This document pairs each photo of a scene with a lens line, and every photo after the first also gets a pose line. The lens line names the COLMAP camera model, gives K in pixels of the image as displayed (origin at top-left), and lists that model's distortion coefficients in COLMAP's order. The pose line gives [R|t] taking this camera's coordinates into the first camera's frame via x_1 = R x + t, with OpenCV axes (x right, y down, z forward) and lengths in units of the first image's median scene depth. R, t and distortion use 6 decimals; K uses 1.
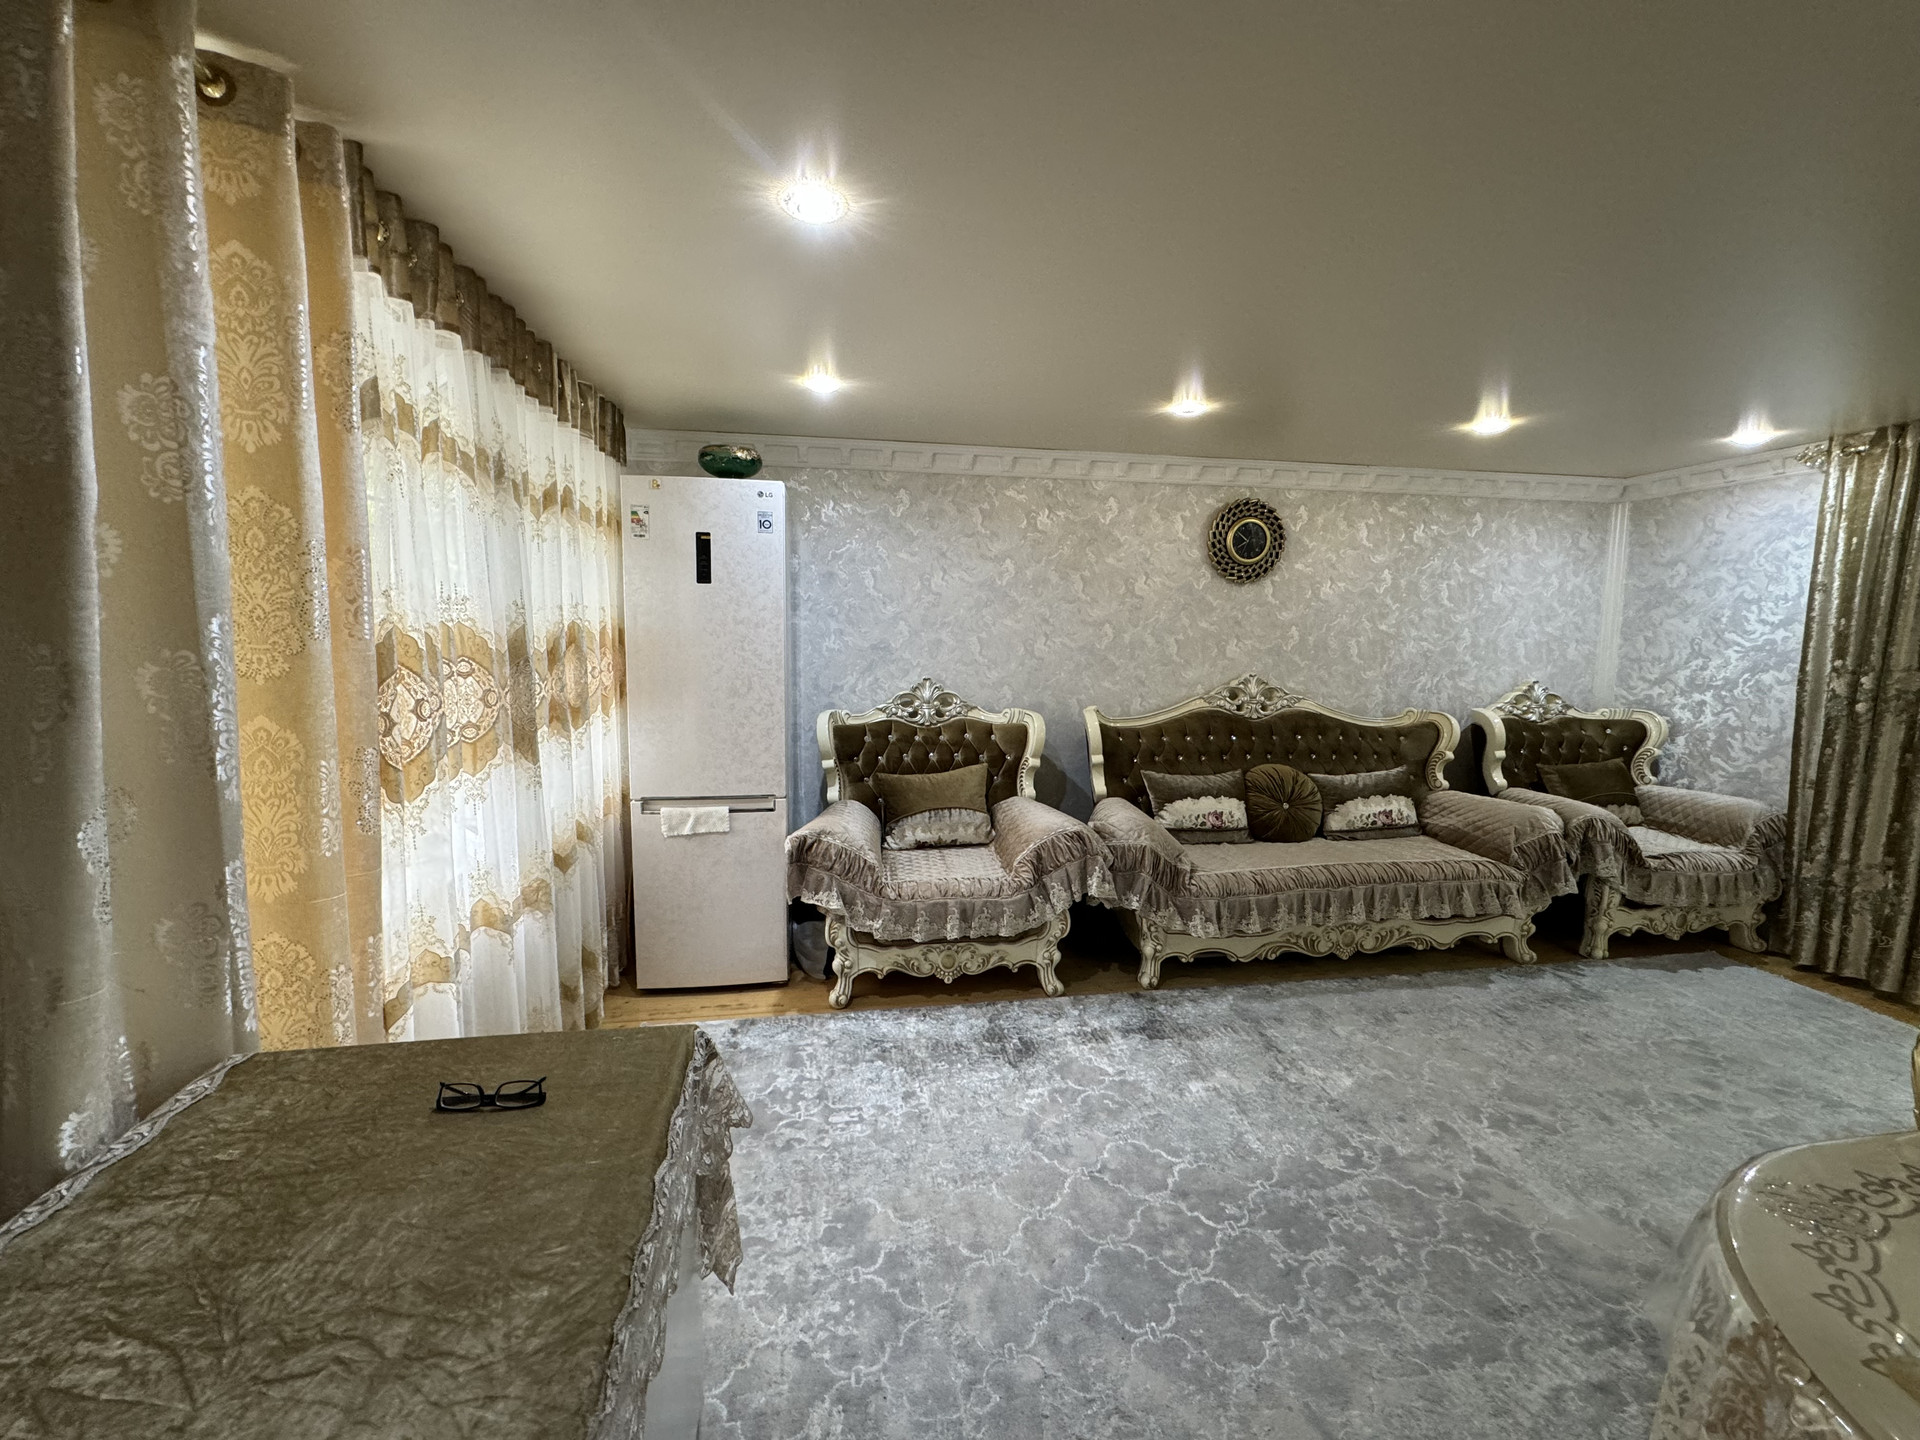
lens RADIAL K [[764.2, 0, 956.8], [0, 764.2, 715.0], [0, 0, 1]] dist [-0.003357, 0.001341]
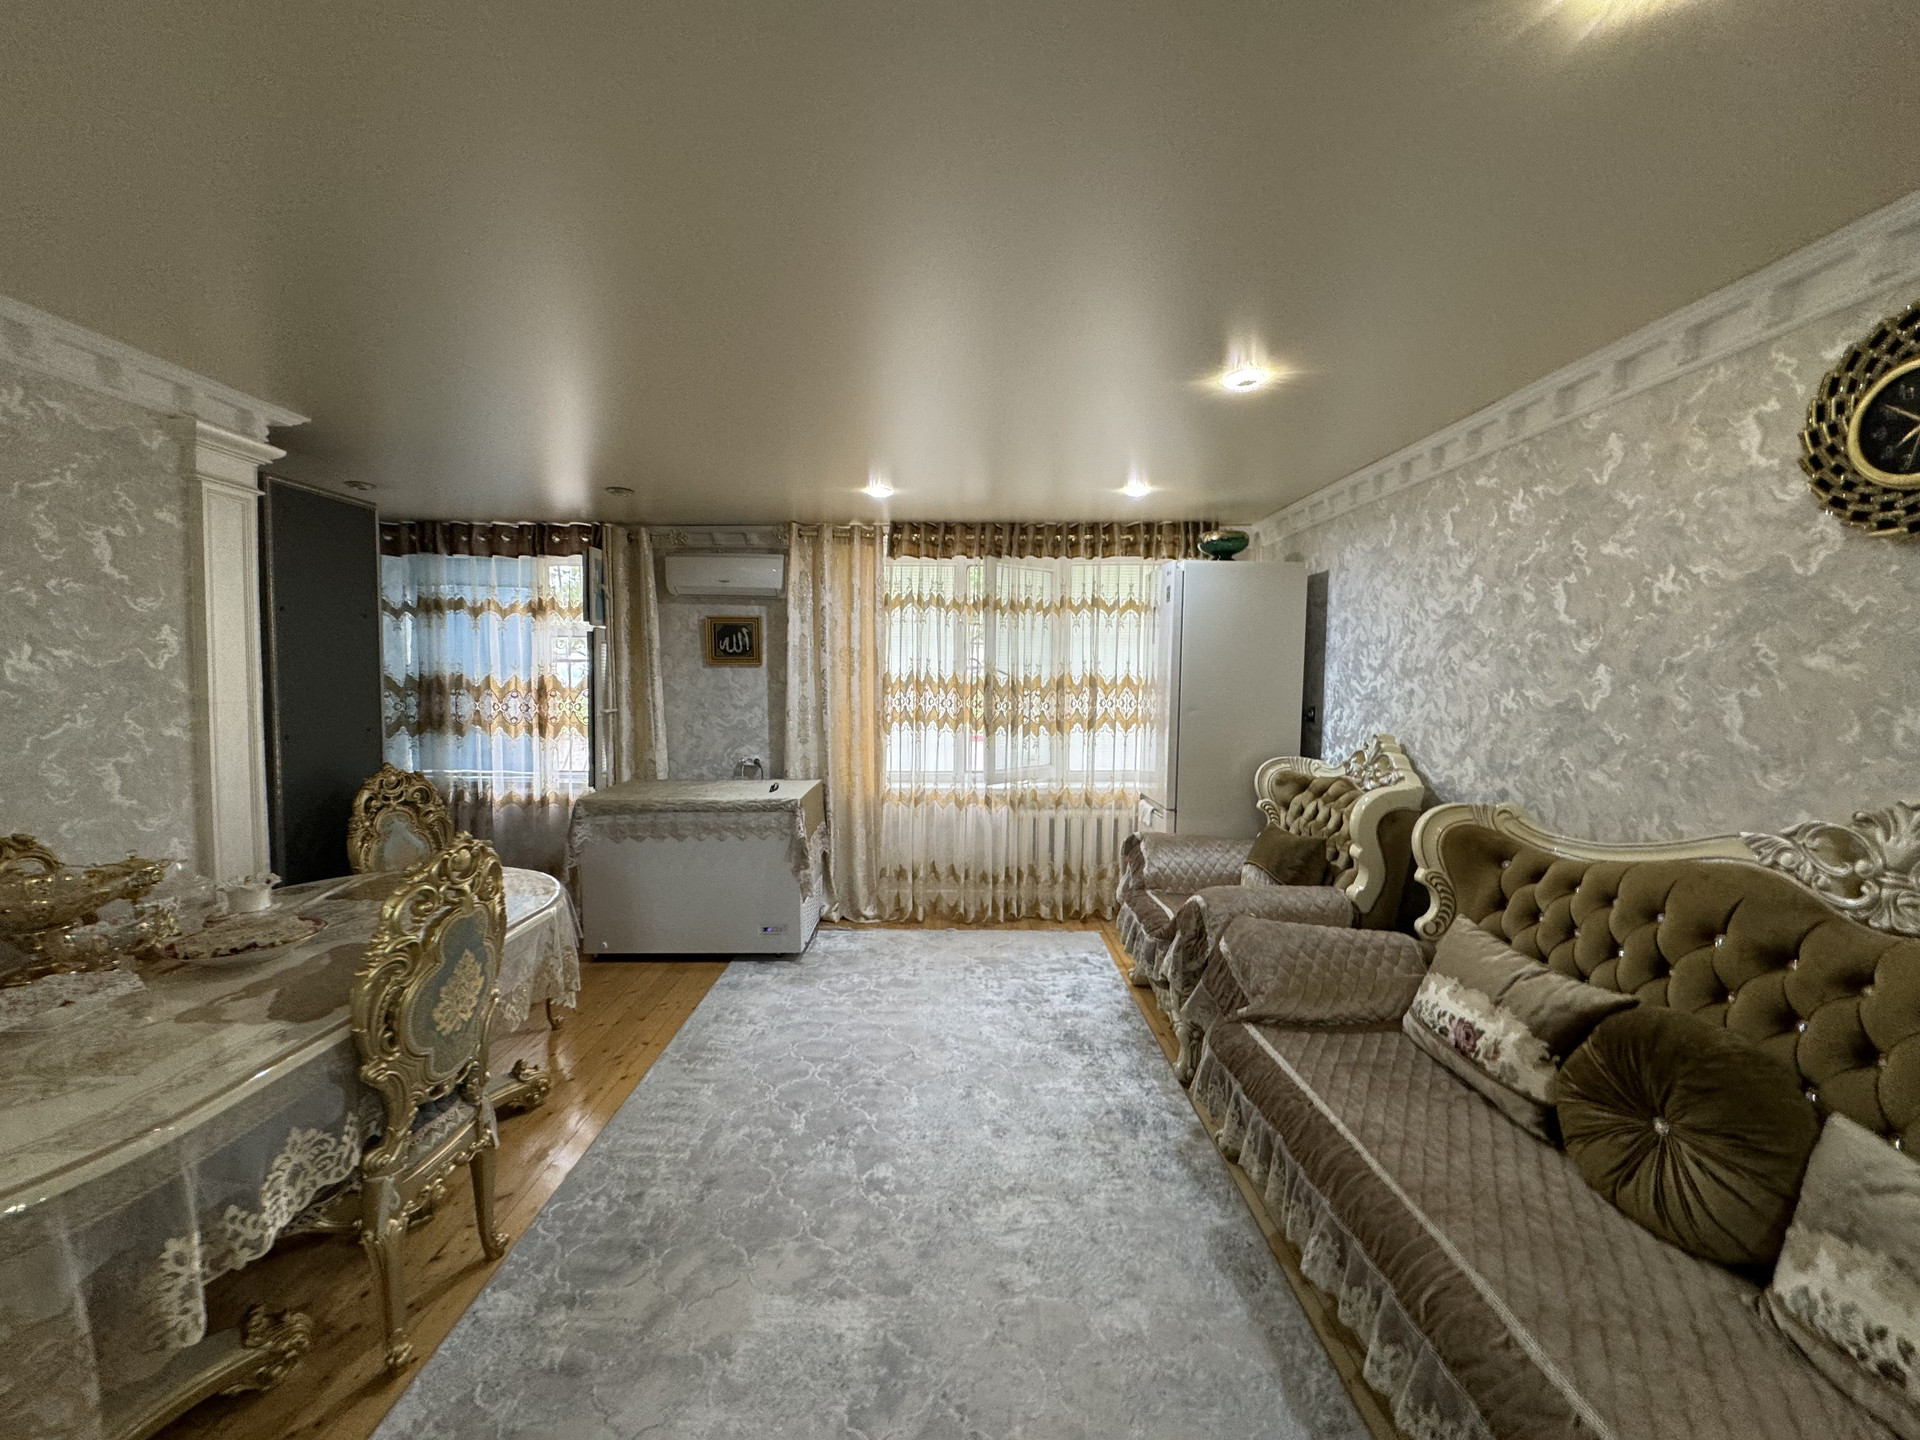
lens RADIAL K [[764.2, 0, 956.7], [0, 764.2, 714.8], [0, 0, 1]] dist [-0.003357, 0.001341]
pose [[-0.163937, 0.042699, -0.985546, 0.942565], [-0.122183, 0.990491, 0.063237, -0.073631], [0.978875, 0.130784, -0.157161, 0.751743]]
